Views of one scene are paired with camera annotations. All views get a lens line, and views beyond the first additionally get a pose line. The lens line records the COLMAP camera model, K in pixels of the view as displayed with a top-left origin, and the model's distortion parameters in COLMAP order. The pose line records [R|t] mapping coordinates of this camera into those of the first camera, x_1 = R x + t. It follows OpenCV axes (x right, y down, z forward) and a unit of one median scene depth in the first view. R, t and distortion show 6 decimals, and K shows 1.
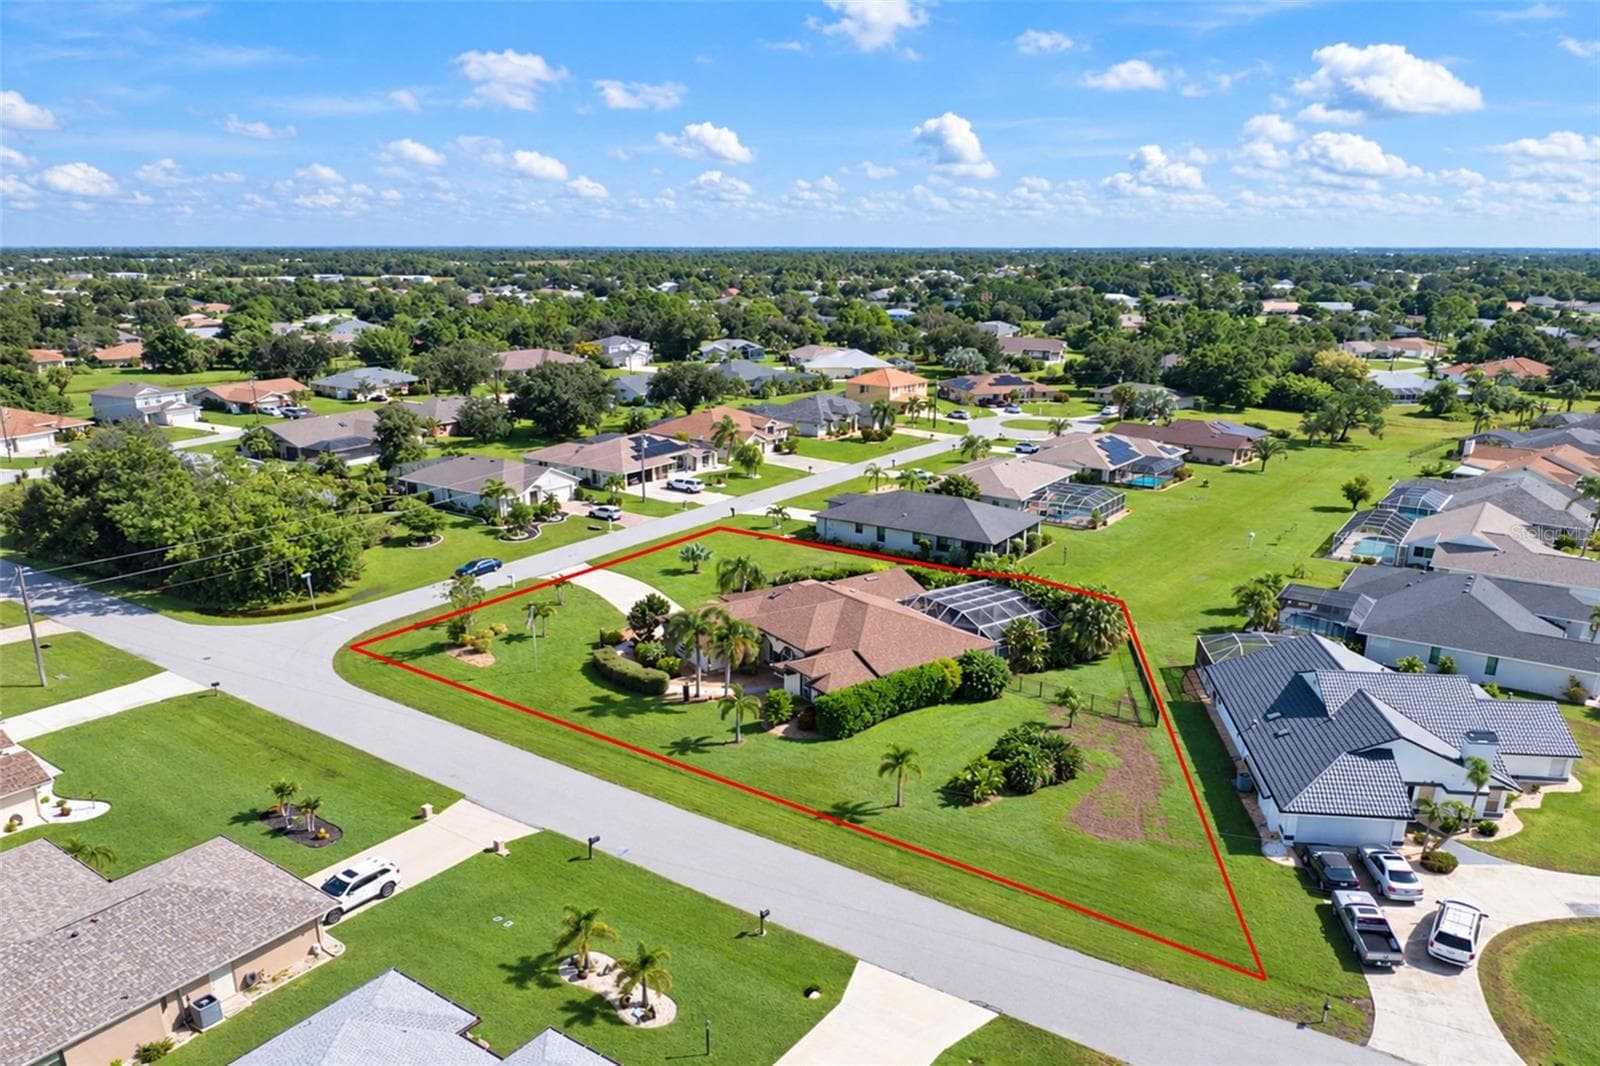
lens RADIAL K [[1142.1, 0, 800.0], [0, 1142.1, 533.0], [0, 0, 1]] dist [-0.020263, -0.003439]
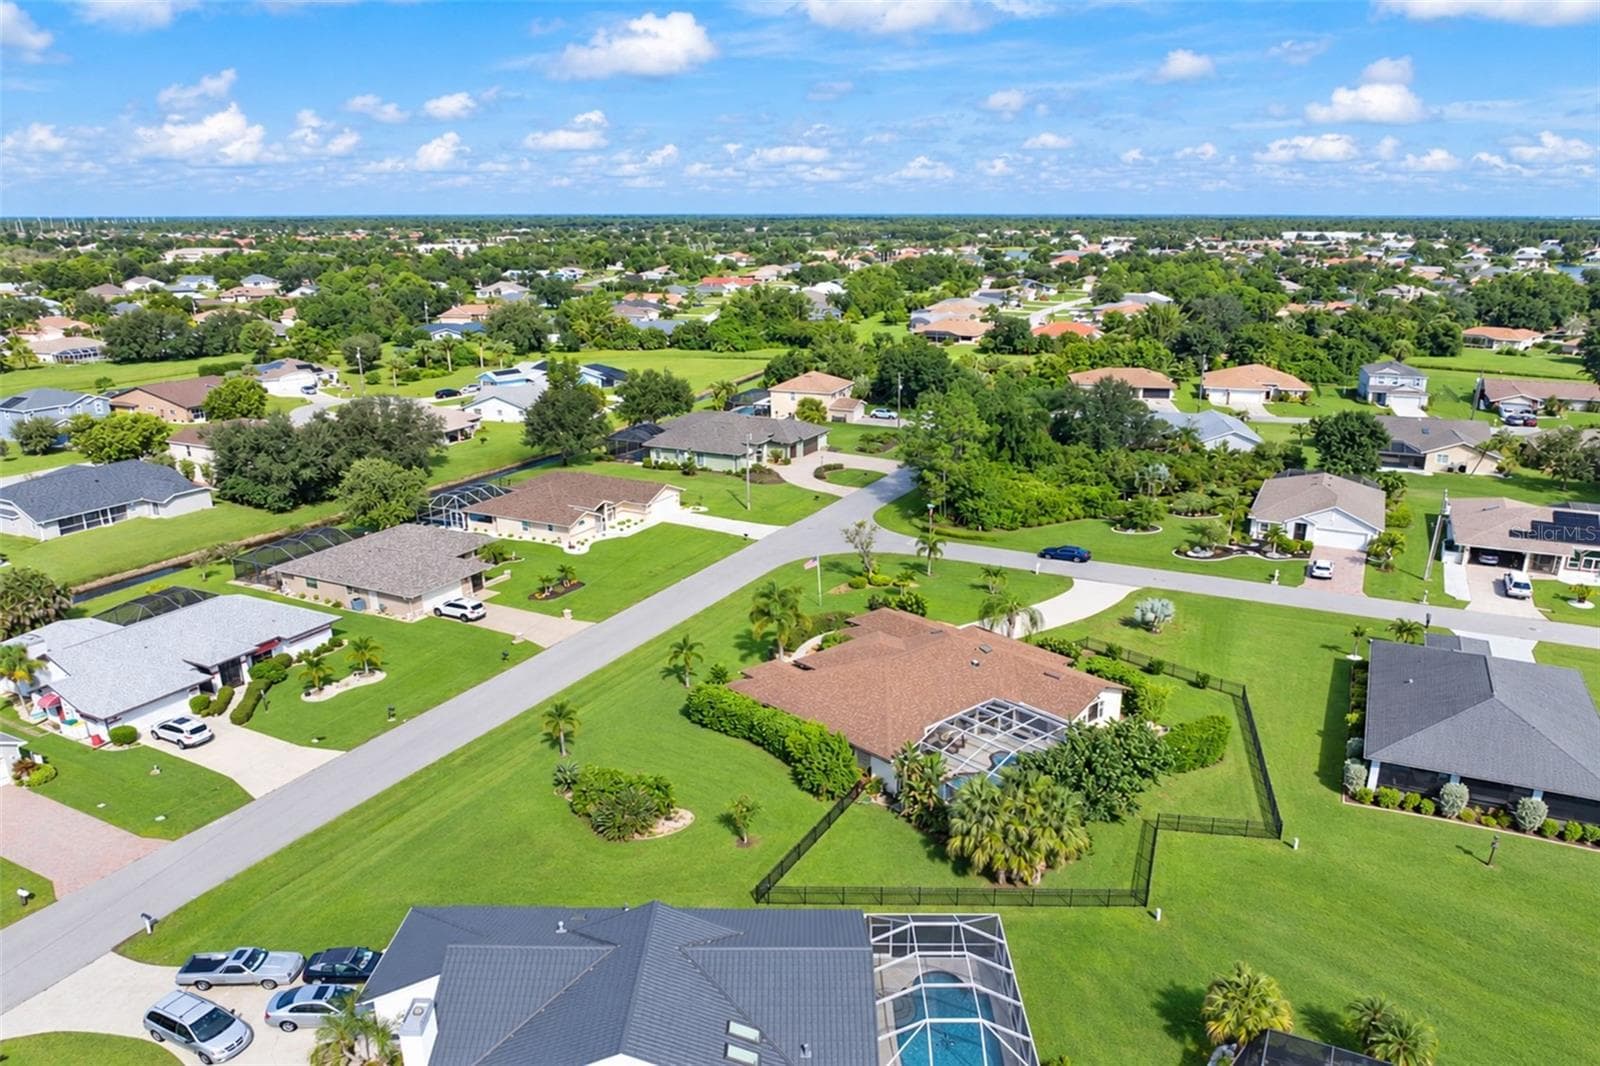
lens RADIAL K [[1128.7, 0, 823.7], [0, 1128.7, 532.8], [0, 0, 1]] dist [-0.000549, -0.000393]
pose [[0.138083, 0.266986, -0.953757, 0.725380], [-0.241532, 0.942985, 0.229003, -0.185506], [0.960518, 0.198741, 0.194695, 0.628599]]
